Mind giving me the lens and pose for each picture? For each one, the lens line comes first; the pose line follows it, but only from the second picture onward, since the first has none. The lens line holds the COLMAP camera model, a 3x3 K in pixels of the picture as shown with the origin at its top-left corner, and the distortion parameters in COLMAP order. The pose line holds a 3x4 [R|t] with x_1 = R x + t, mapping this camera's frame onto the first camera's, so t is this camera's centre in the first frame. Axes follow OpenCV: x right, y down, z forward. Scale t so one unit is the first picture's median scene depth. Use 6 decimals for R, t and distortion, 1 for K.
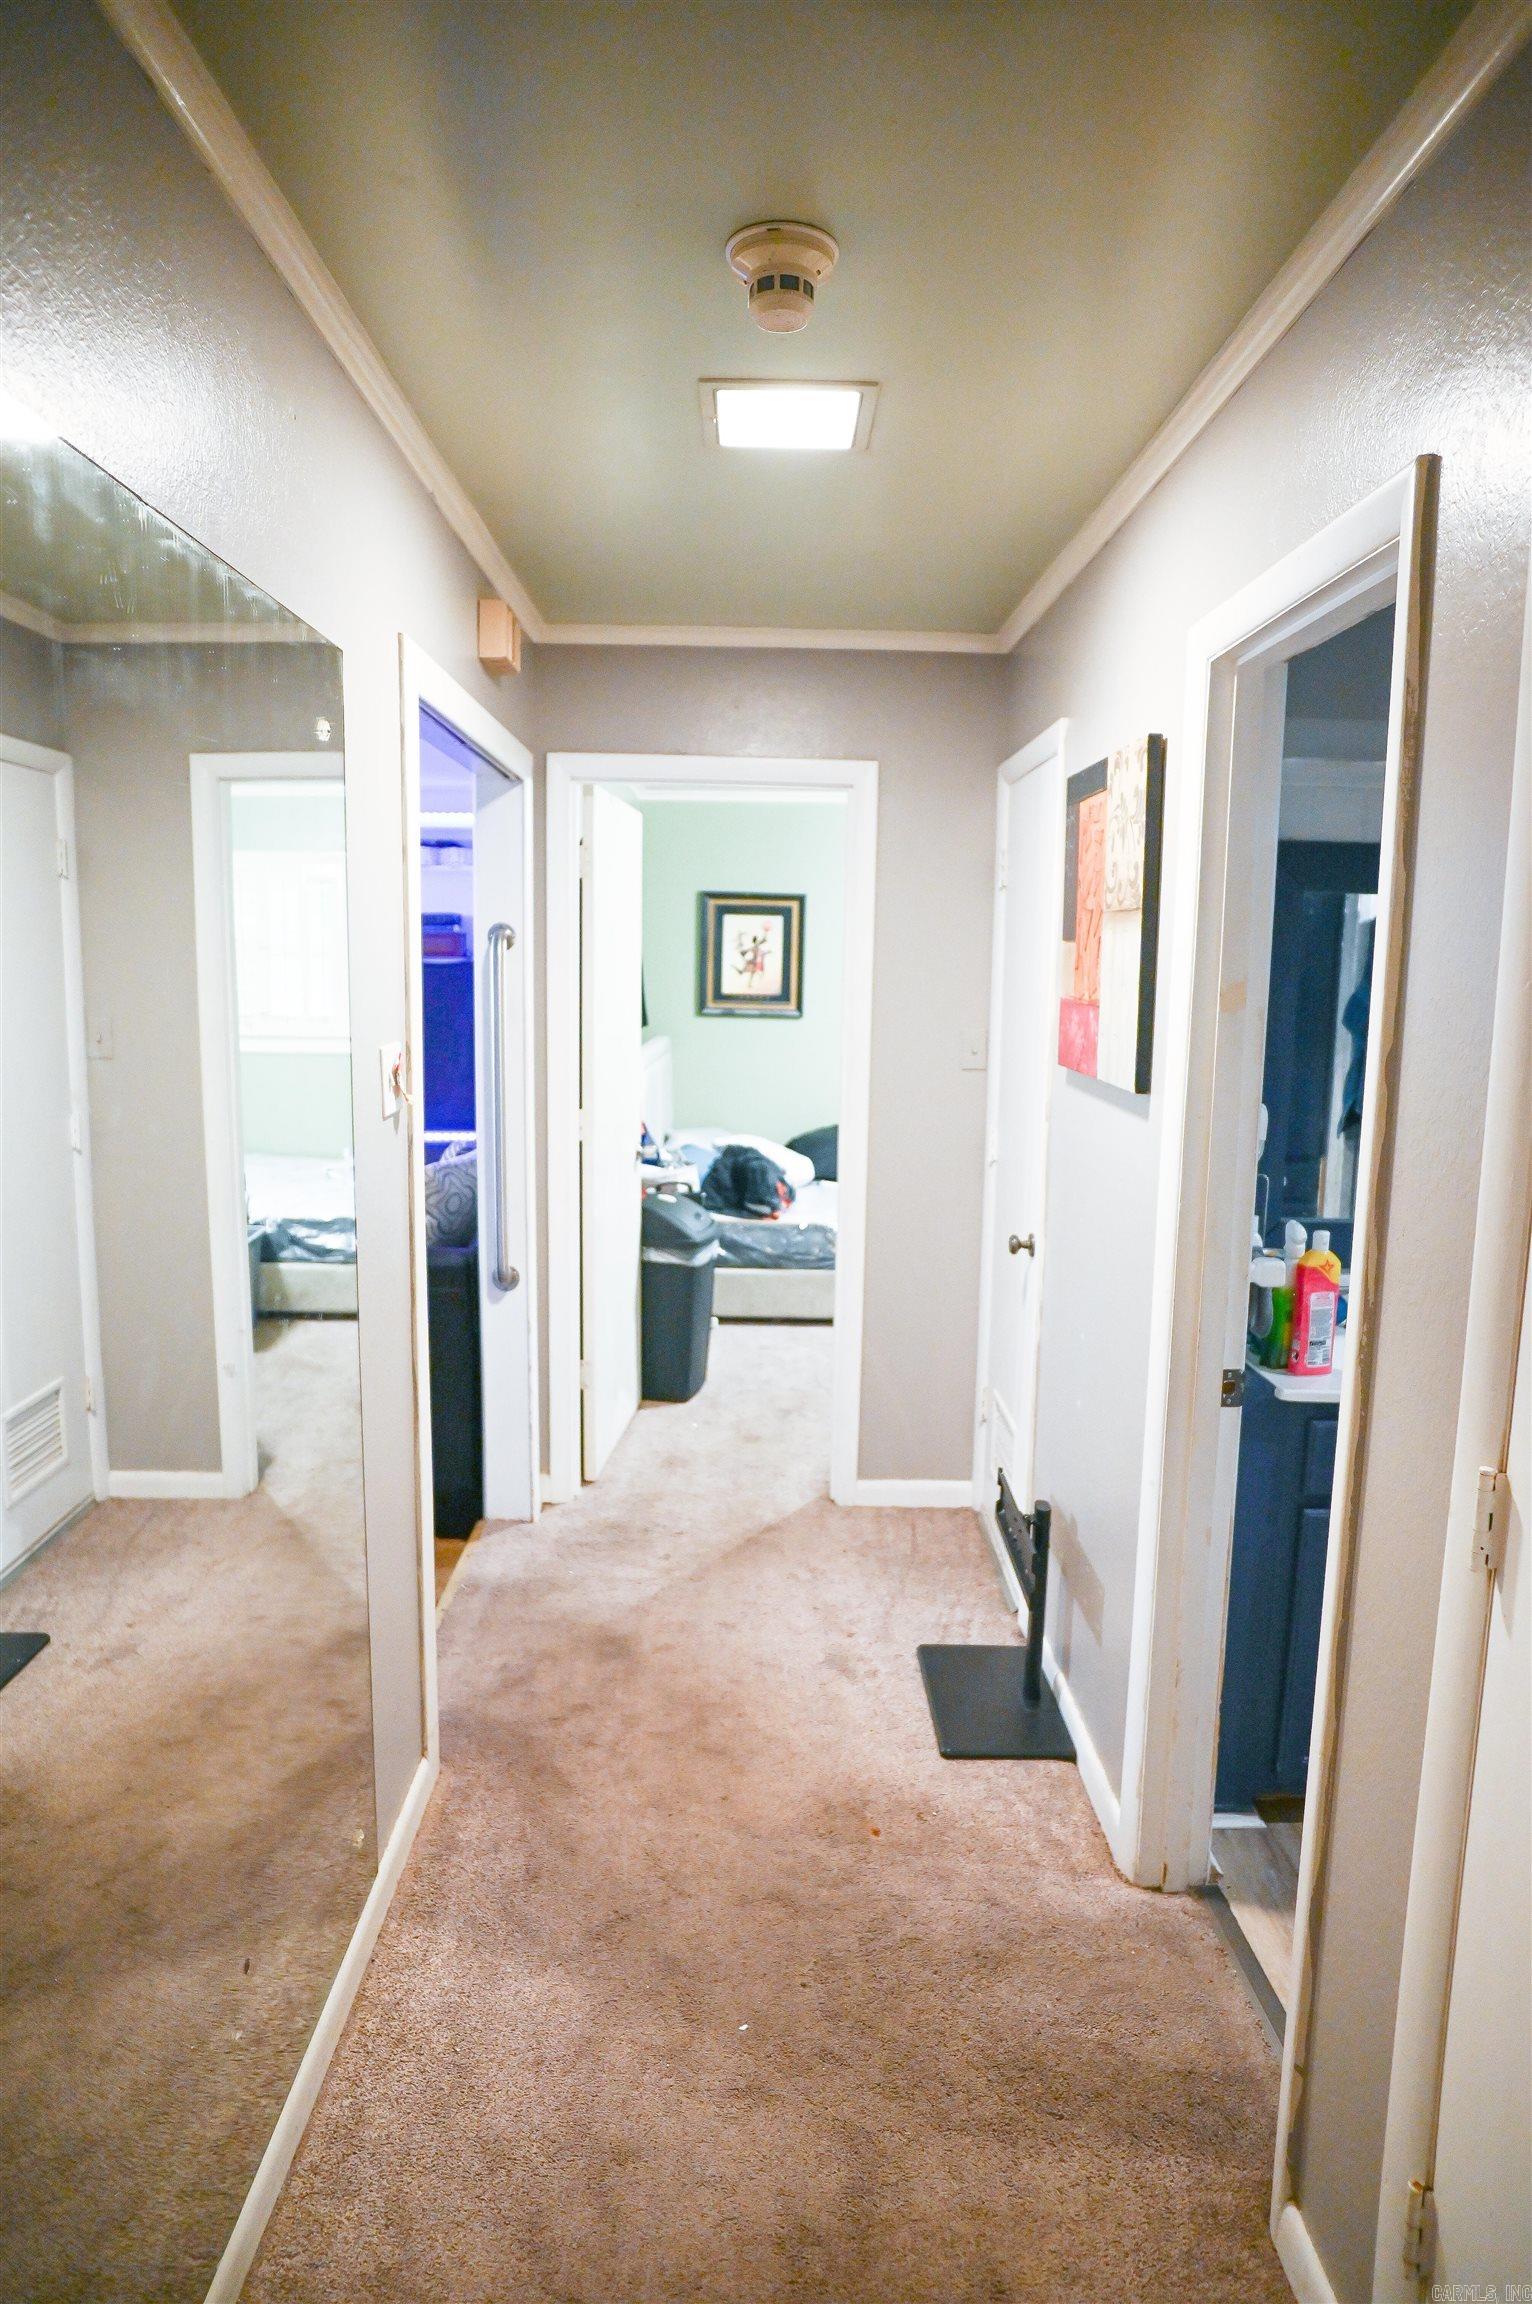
lens RADIAL K [[1374.0, 0, 765.6], [0, 1374.0, 1154.4], [0, 0, 1]] dist [-0.034500, 0.020187]
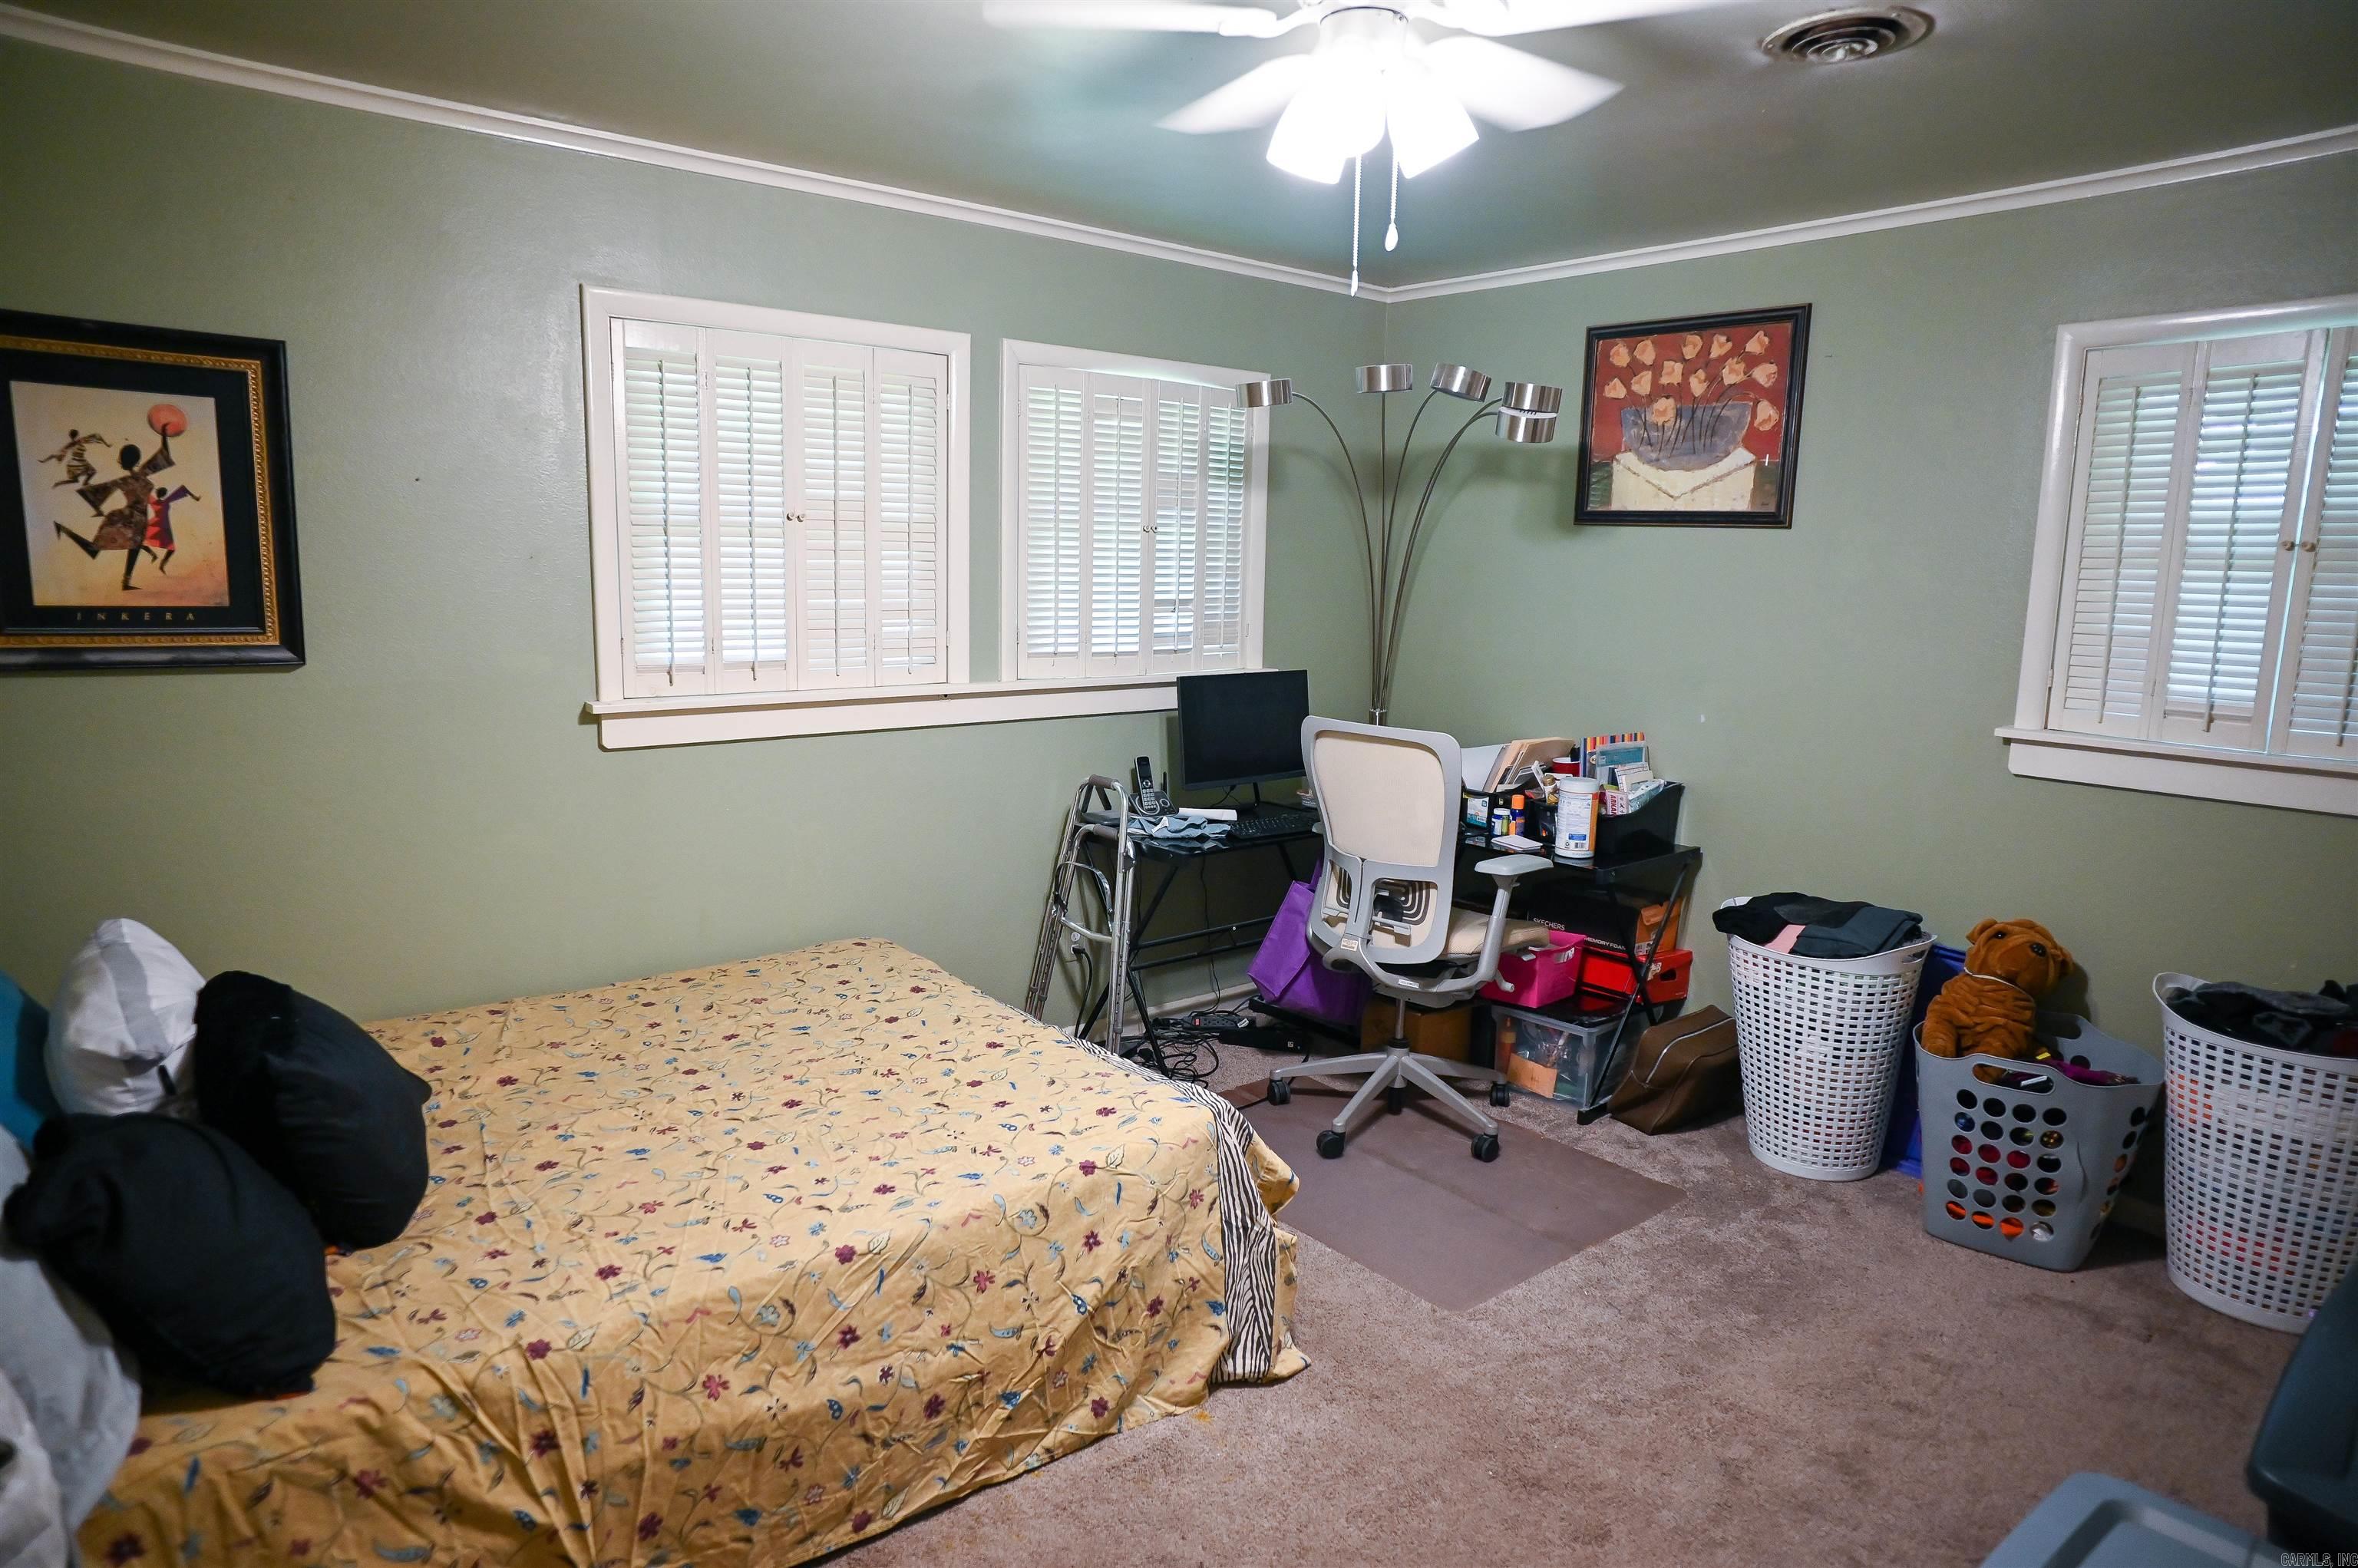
lens RADIAL K [[1406.2, 0, 1179.4], [0, 1406.2, 785.2], [0, 0, 1]] dist [-0.034500, 0.020187]
pose [[0.777115, -0.092214, 0.622567, -0.028574], [0.081710, 0.995618, 0.045476, -0.063941], [-0.624032, 0.015530, 0.781244, 0.541505]]
